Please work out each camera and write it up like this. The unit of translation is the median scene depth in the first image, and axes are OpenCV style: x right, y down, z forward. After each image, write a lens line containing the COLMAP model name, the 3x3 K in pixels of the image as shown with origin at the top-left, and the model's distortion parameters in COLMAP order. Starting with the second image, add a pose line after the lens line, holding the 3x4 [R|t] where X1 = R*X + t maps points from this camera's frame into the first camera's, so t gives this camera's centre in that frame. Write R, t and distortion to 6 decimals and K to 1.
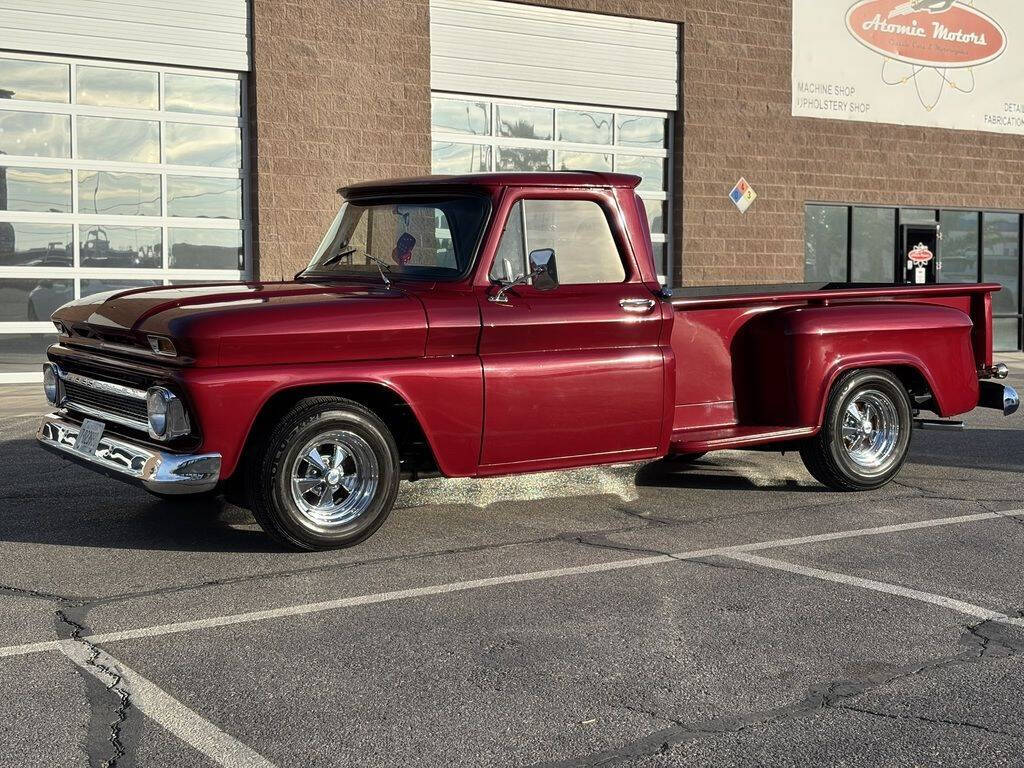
lens RADIAL K [[1521.1, 0, 520.5], [0, 1521.1, 386.1], [0, 0, 1]] dist [0.268557, -1.047987]
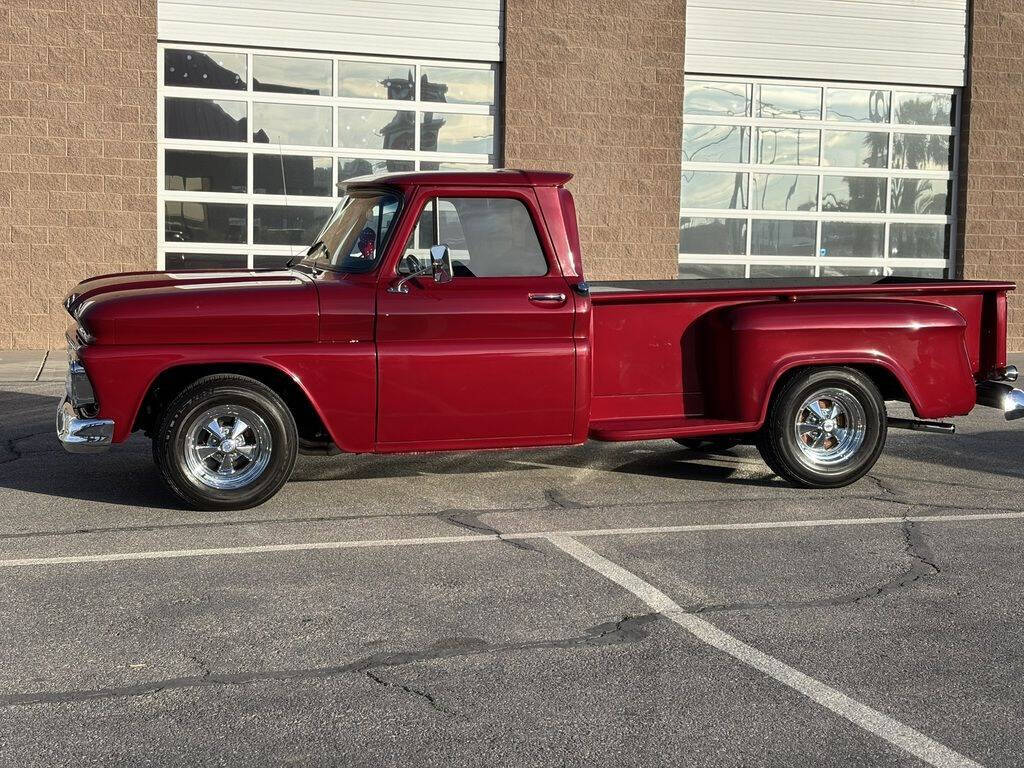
lens RADIAL K [[1521.1, 0, 520.5], [0, 1521.1, 386.1], [0, 0, 1]] dist [0.268557, -1.047987]
pose [[0.953858, 0.041153, -0.297424, 0.155260], [-0.035821, 0.999085, 0.023359, -0.006875], [0.298113, -0.011627, 0.954460, -0.002421]]
